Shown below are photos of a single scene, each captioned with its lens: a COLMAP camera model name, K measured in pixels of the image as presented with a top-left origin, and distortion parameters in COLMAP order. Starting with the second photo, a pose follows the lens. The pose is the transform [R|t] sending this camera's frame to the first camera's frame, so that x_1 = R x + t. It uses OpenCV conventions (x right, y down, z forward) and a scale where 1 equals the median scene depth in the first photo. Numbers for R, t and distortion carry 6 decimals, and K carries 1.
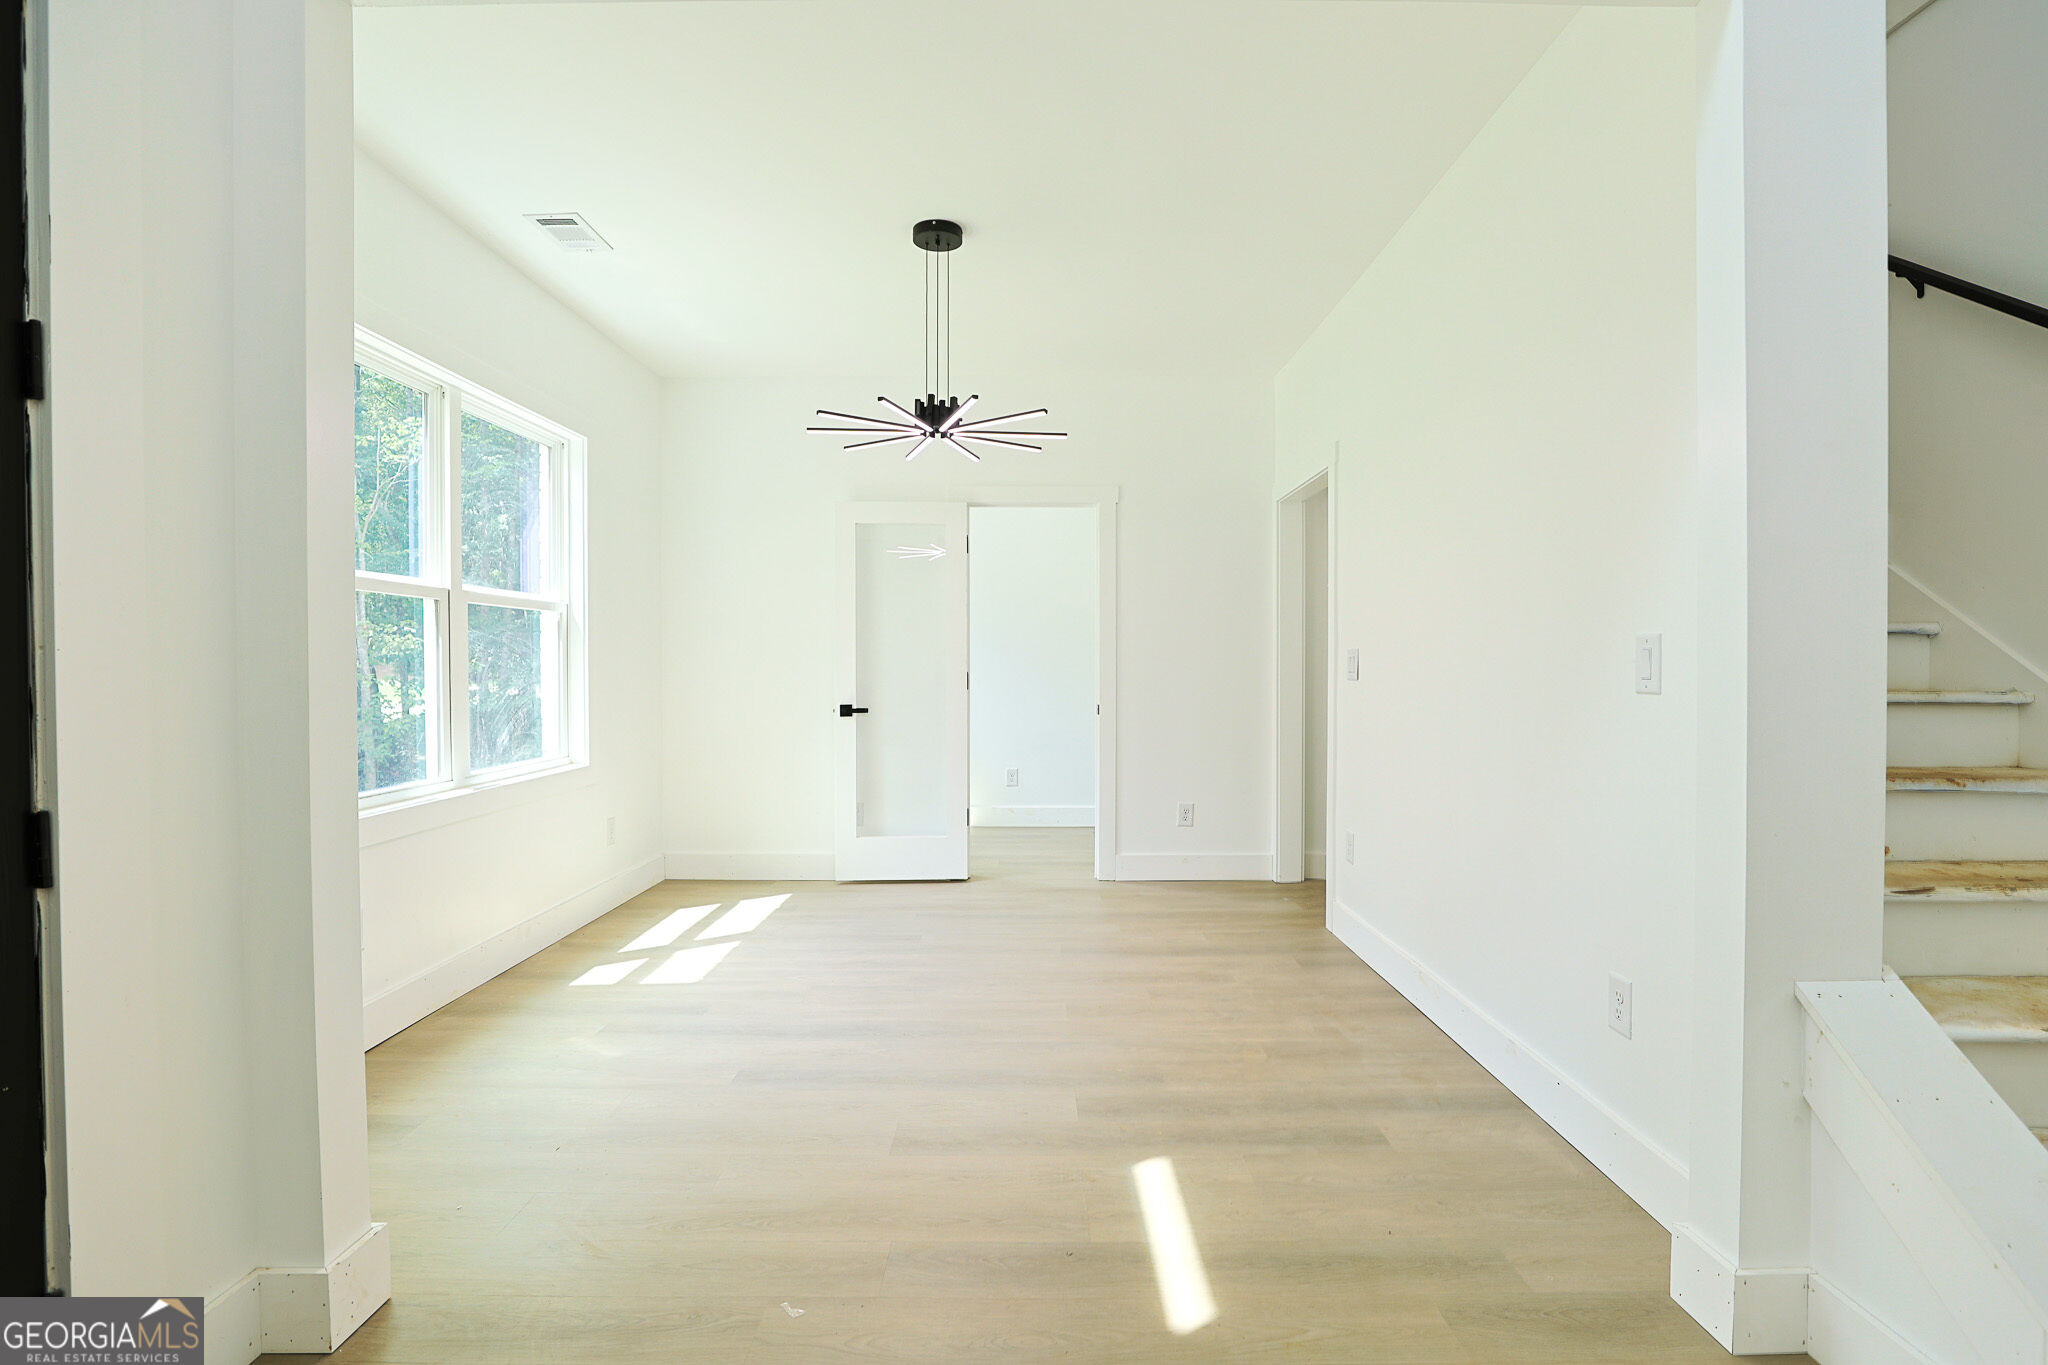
lens RADIAL K [[986.9, 0, 1016.9], [0, 986.9, 673.9], [0, 0, 1]] dist [-0.020278, 0.002955]
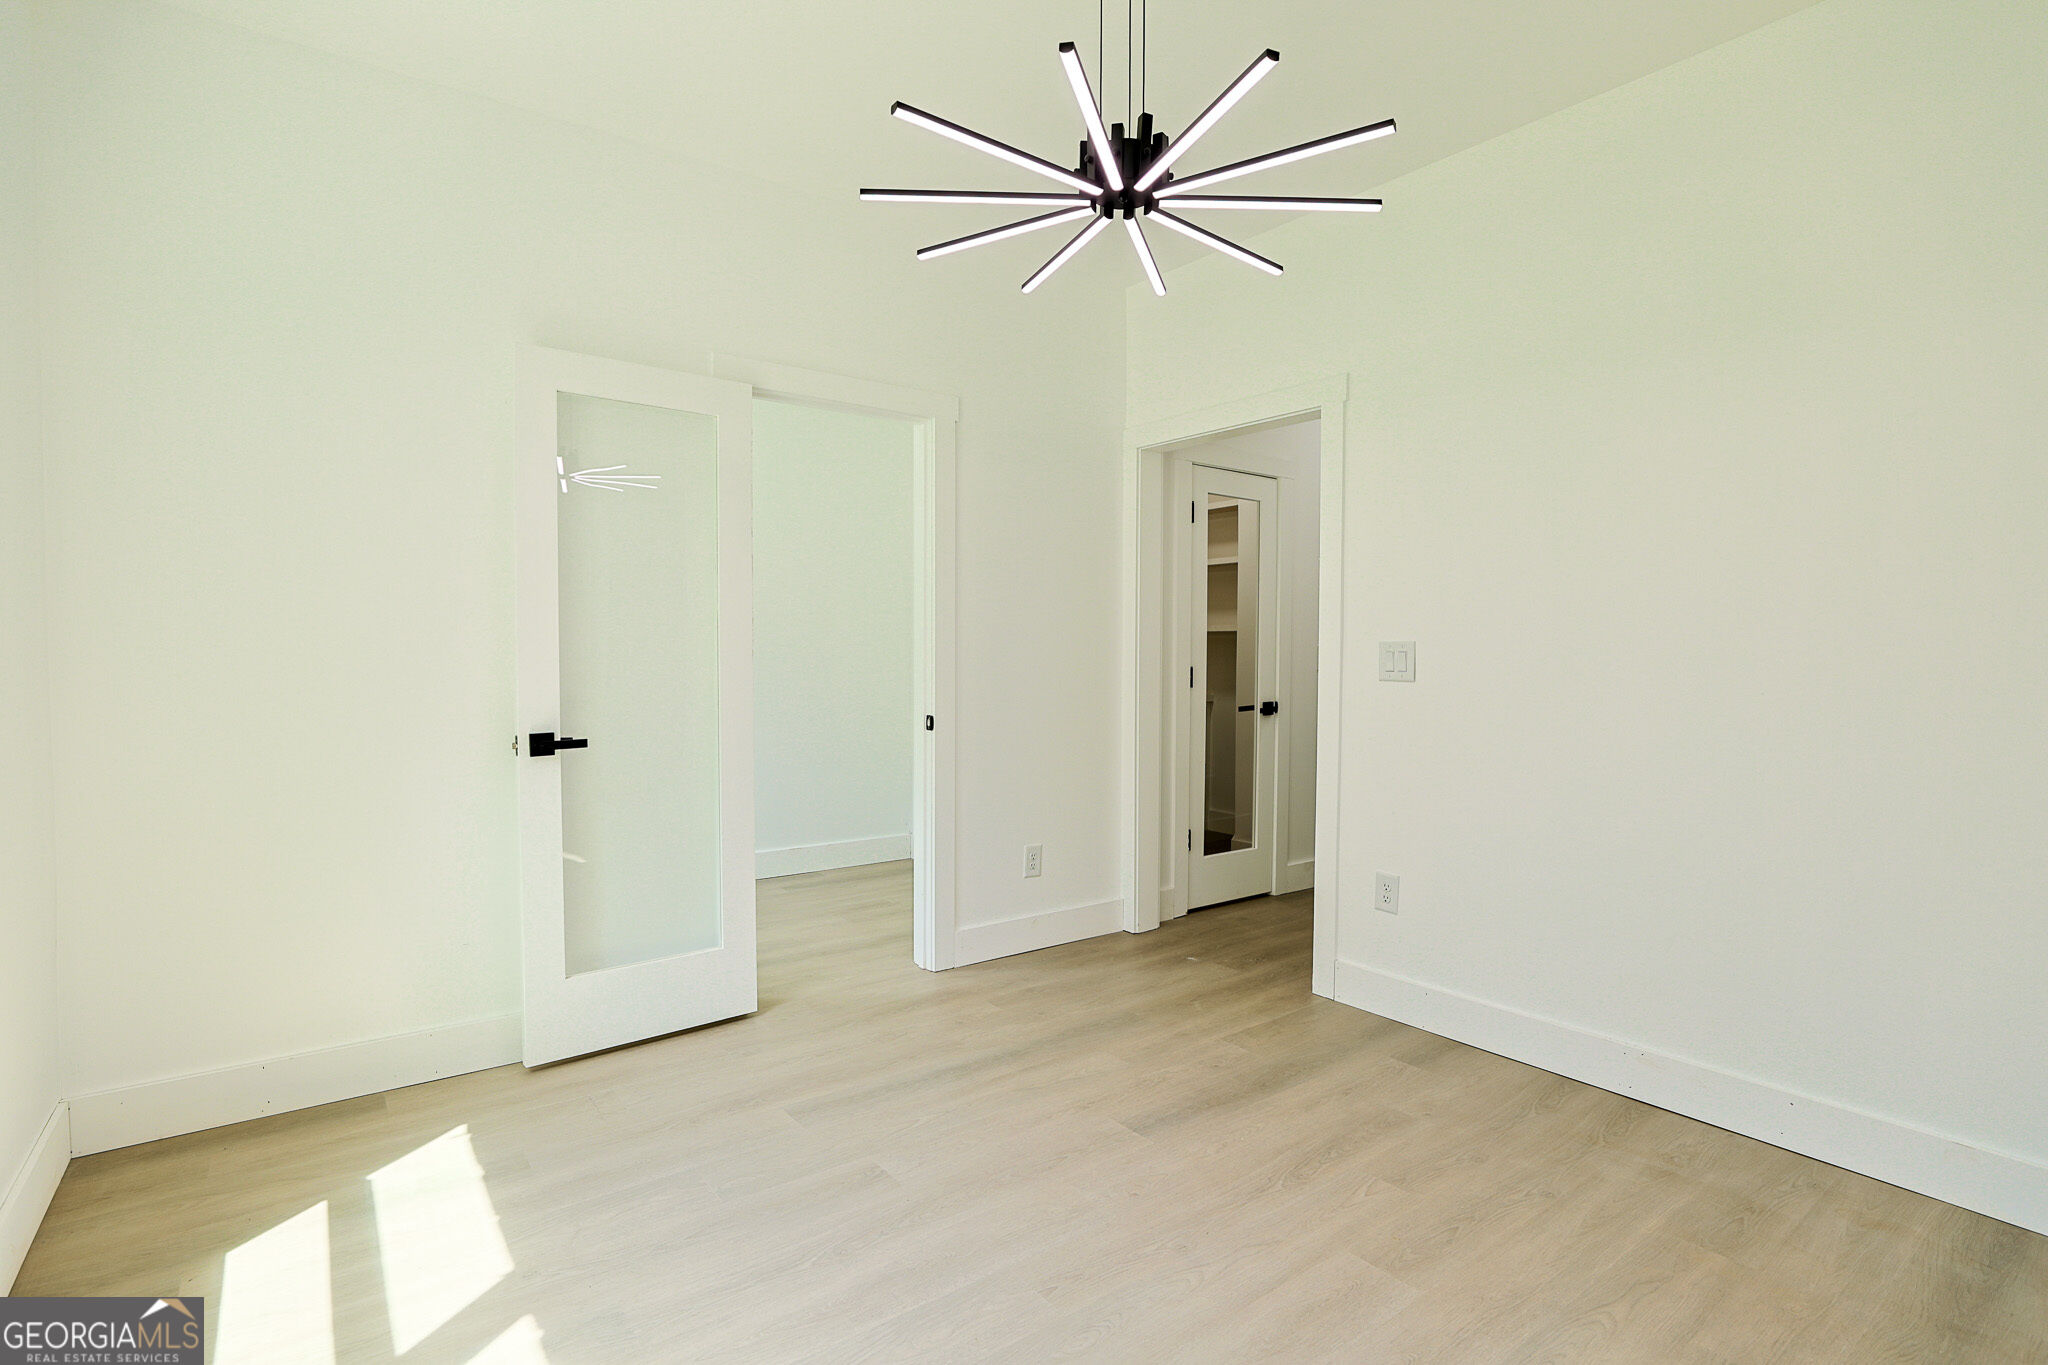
lens RADIAL K [[986.9, 0, 1011.1], [0, 986.9, 685.7], [0, 0, 1]] dist [-0.020278, 0.002955]
pose [[0.798125, -0.015116, 0.602302, -0.354250], [0.001600, 0.999735, 0.022971, -0.006793], [-0.602490, -0.017370, 0.797938, 0.532656]]
